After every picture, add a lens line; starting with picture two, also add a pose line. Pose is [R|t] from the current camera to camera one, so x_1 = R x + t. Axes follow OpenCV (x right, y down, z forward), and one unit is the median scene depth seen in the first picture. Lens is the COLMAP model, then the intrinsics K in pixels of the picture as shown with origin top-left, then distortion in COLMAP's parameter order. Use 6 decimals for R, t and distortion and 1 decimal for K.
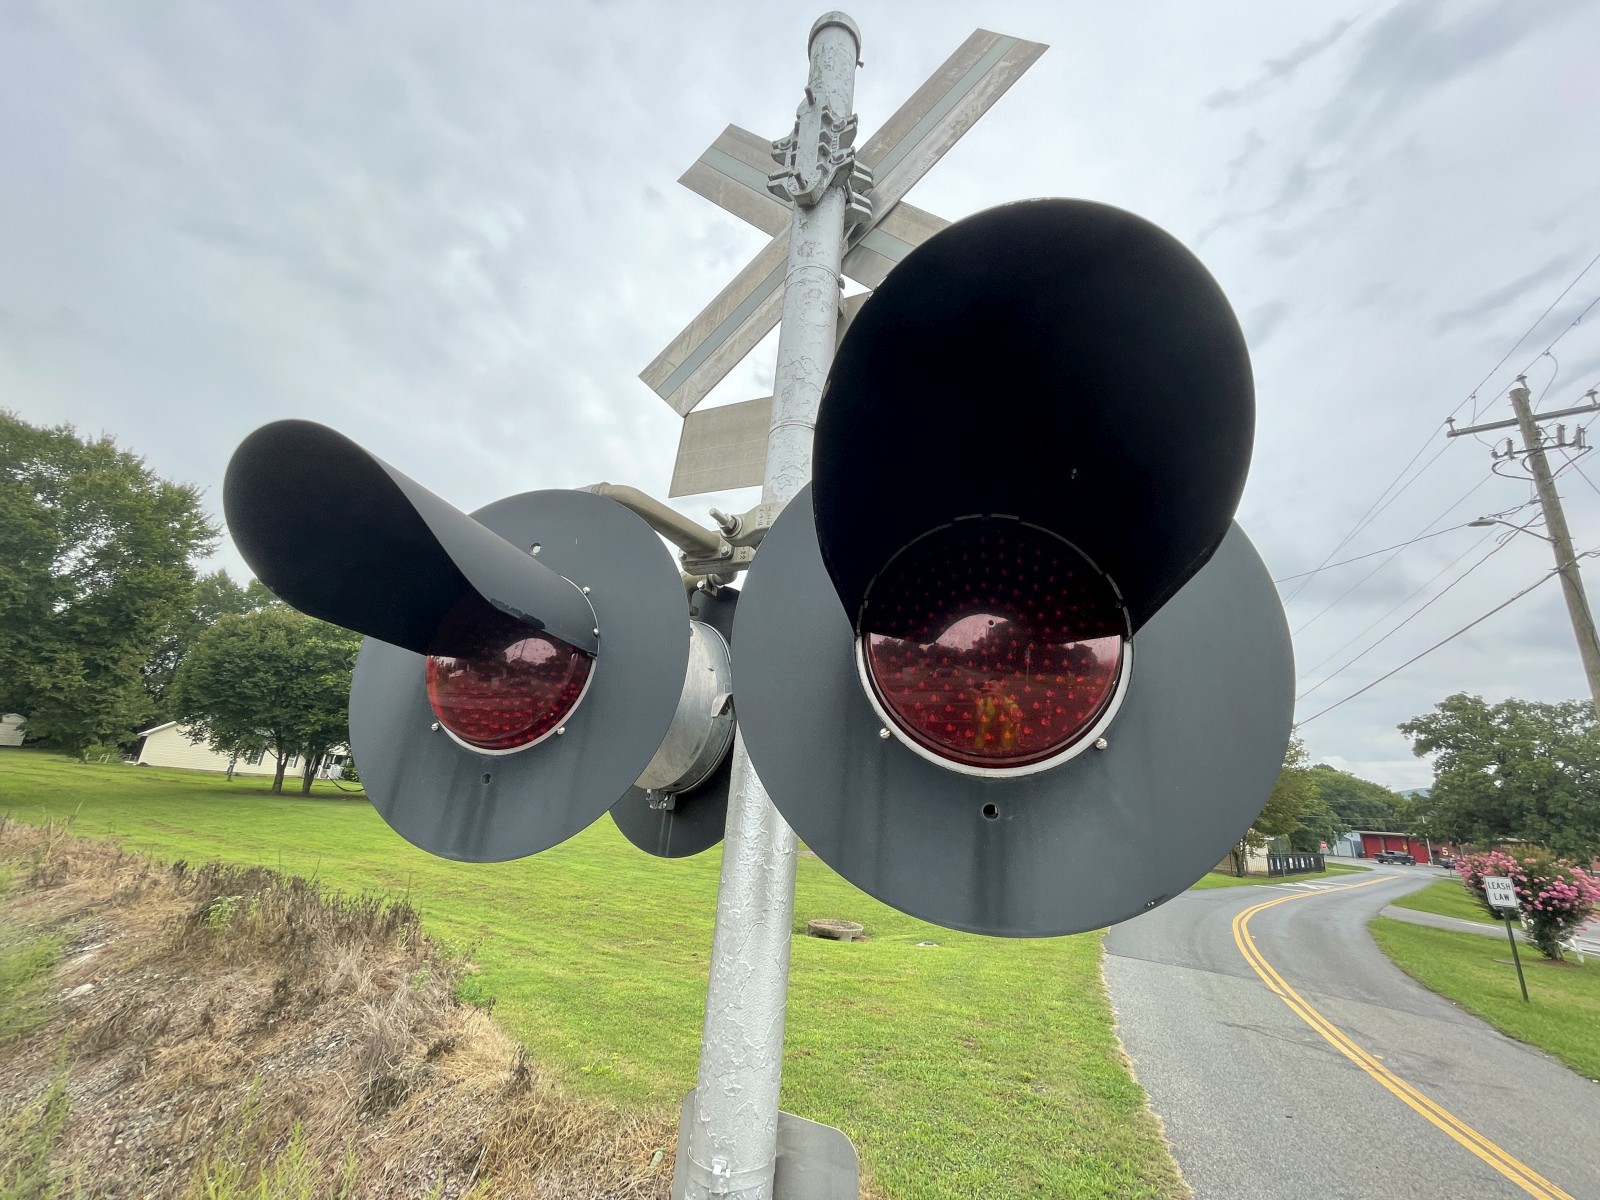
lens RADIAL K [[646.7, 0, 806.7], [0, 646.7, 597.1], [0, 0, 1]] dist [-0.003985, 0.000725]
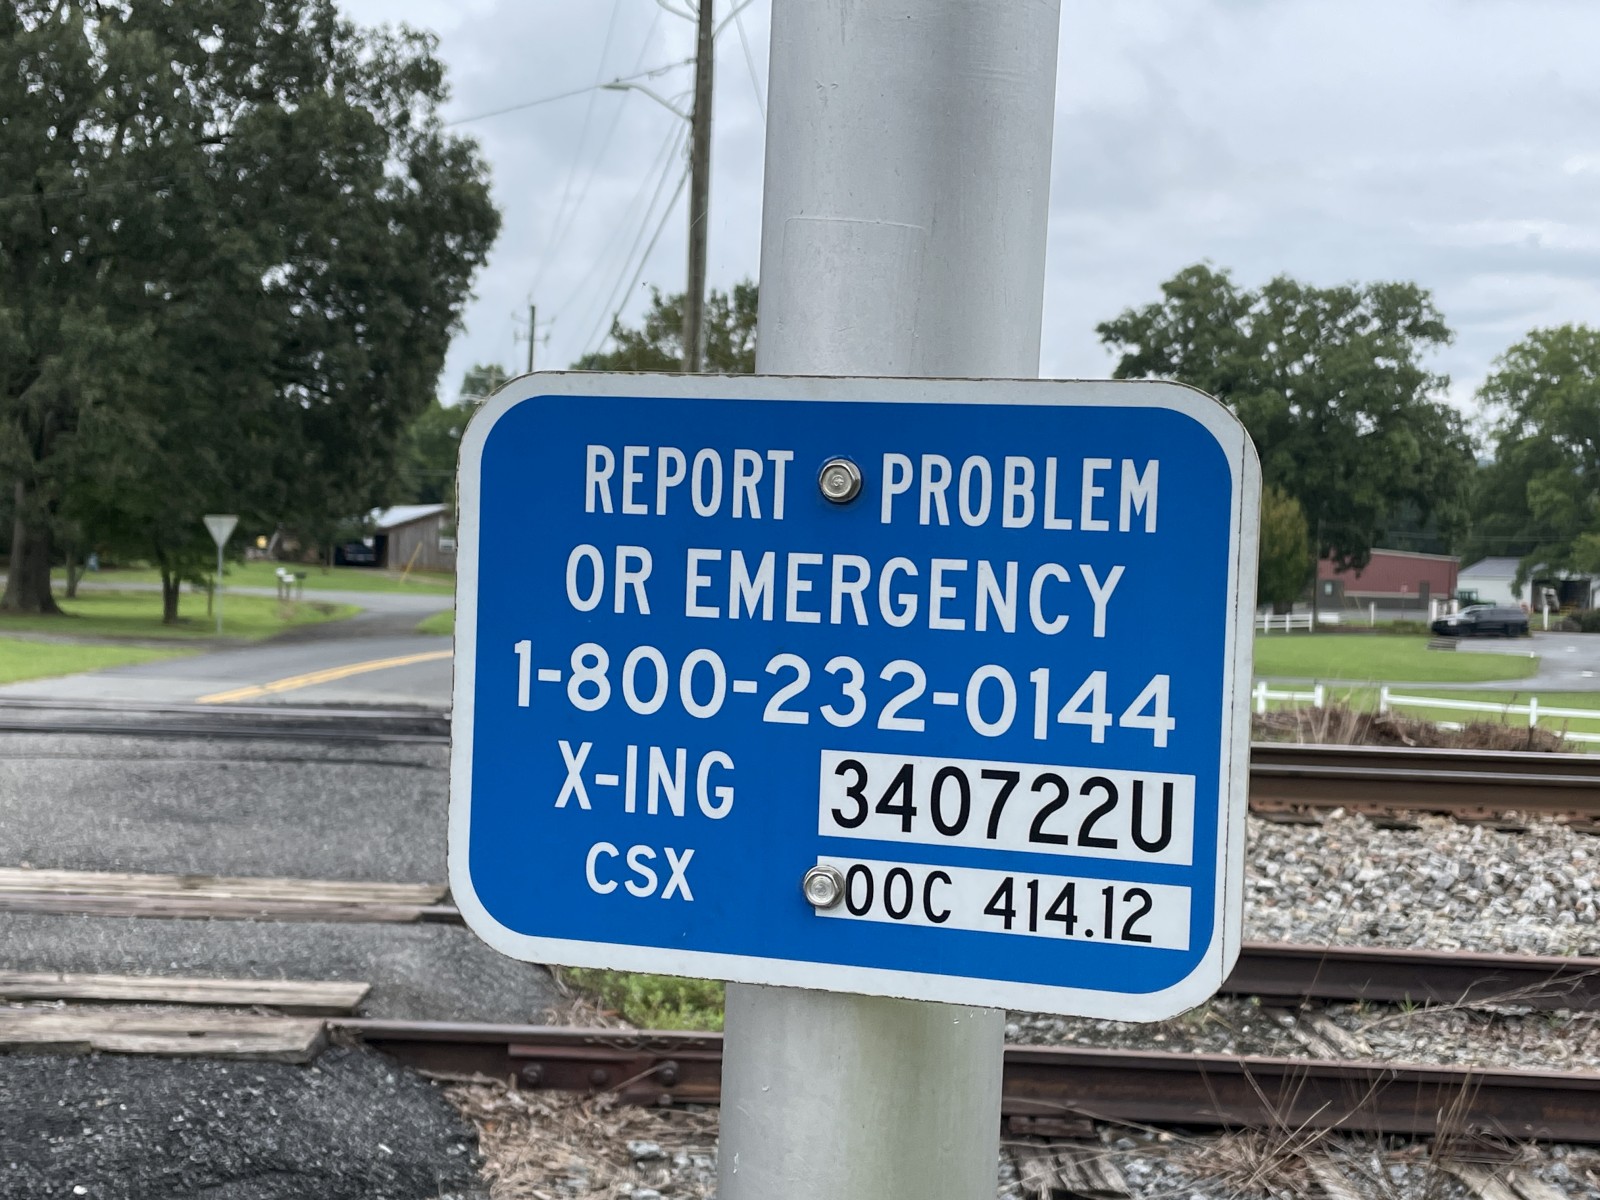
lens RADIAL K [[1990.6, 0, 809.5], [0, 1990.6, 606.8], [0, 0, 1]] dist [0.064151, 0.005500]
pose [[0.884750, -0.053660, 0.462967, 0.056207], [-0.109027, 0.941959, 0.317532, -0.104263], [-0.453134, -0.331412, 0.827548, -0.401112]]
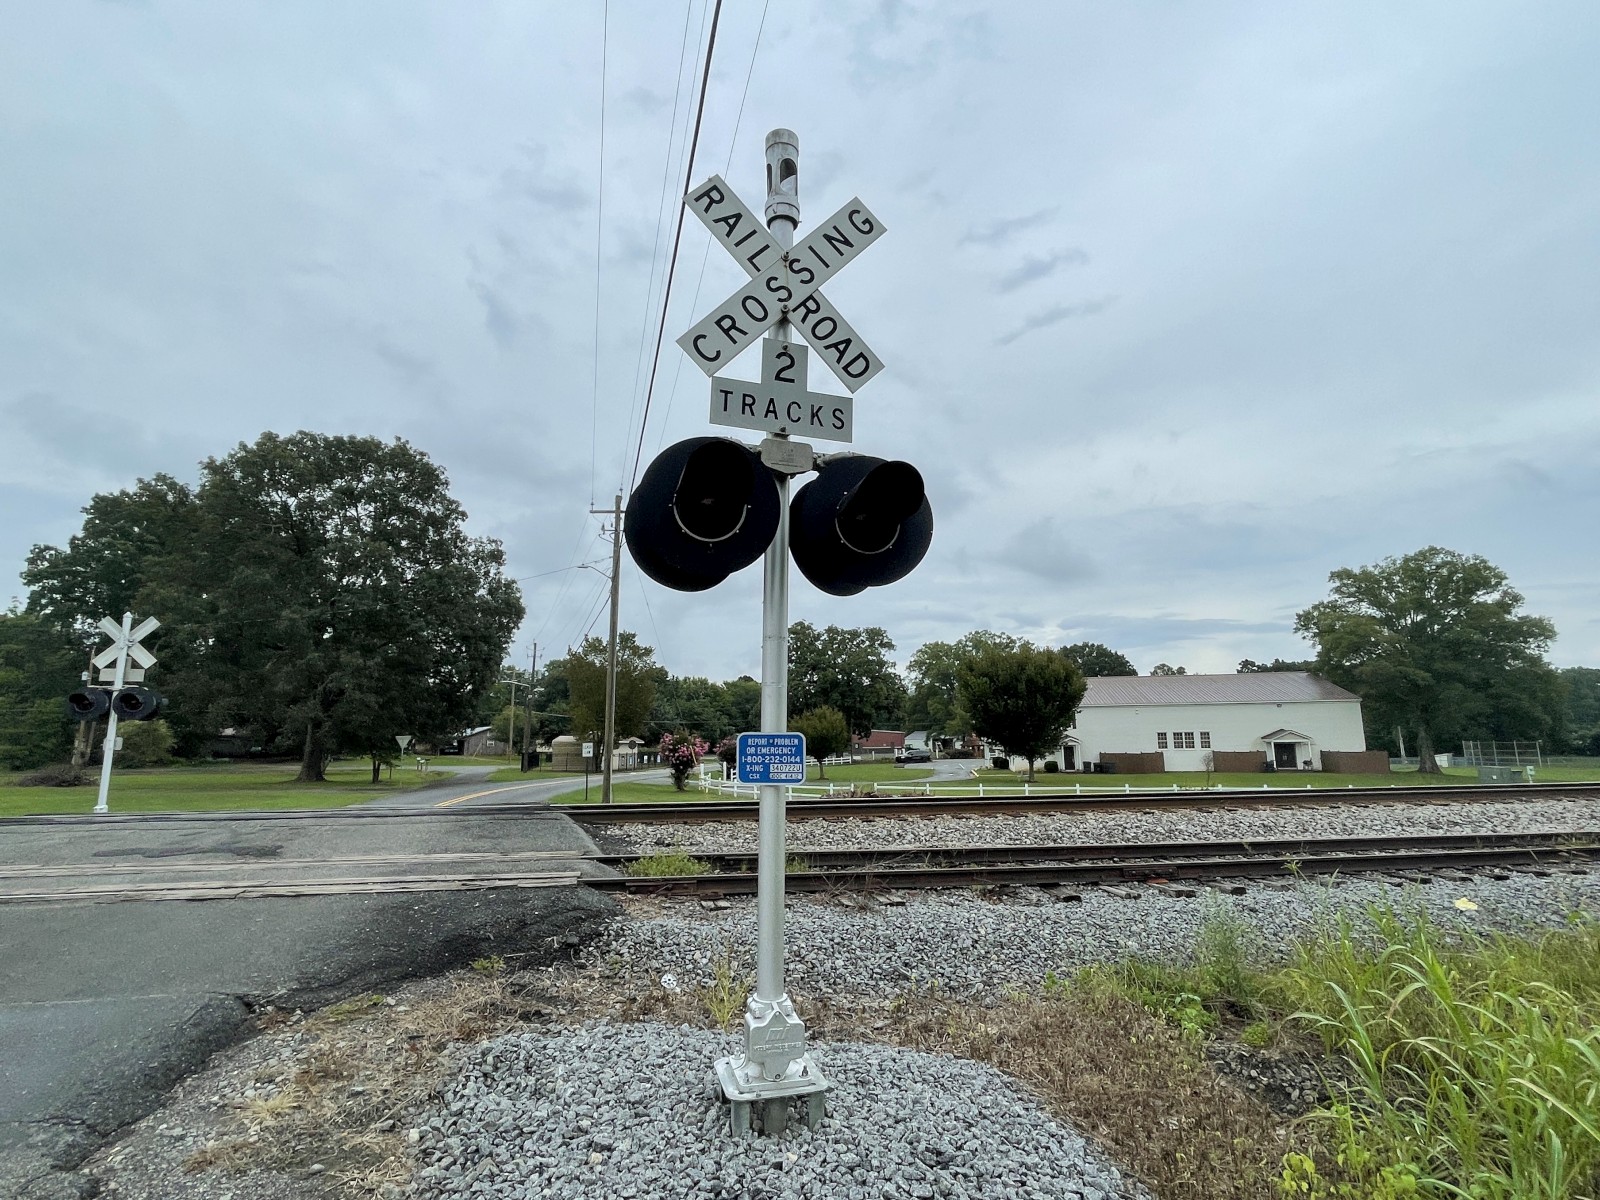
lens RADIAL K [[816.4, 0, 805.7], [0, 816.4, 600.2], [0, 0, 1]] dist [0.001220, -0.000728]
pose [[0.777492, 0.028678, 0.628239, 0.008410], [-0.123803, 0.986392, 0.108188, -0.126274], [-0.616587, -0.161893, 0.770462, -0.457845]]
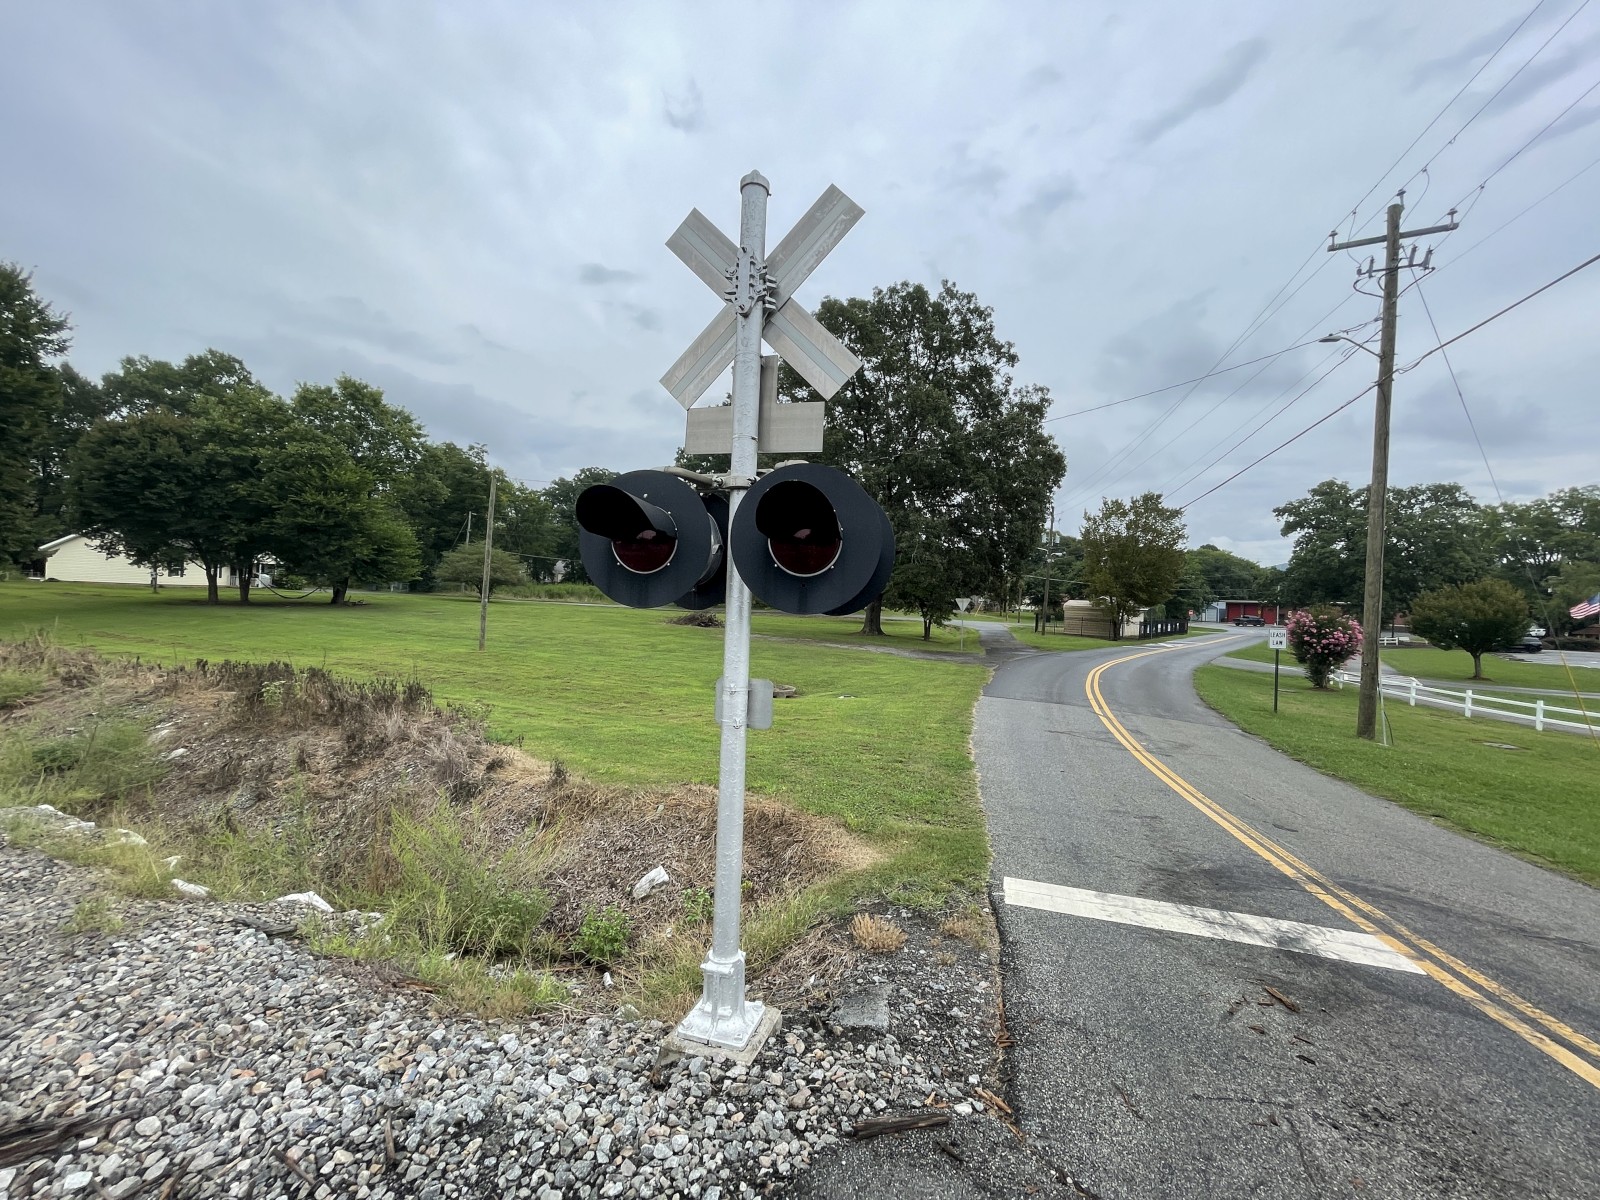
lens RADIAL K [[646.7, 0, 806.7], [0, 646.7, 597.1], [0, 0, 1]] dist [-0.003985, 0.000725]
pose [[0.994753, -0.035487, 0.095957, -0.001077], [0.004001, 0.950692, 0.310111, -0.013242], [-0.102230, -0.308100, 0.945845, -0.044376]]
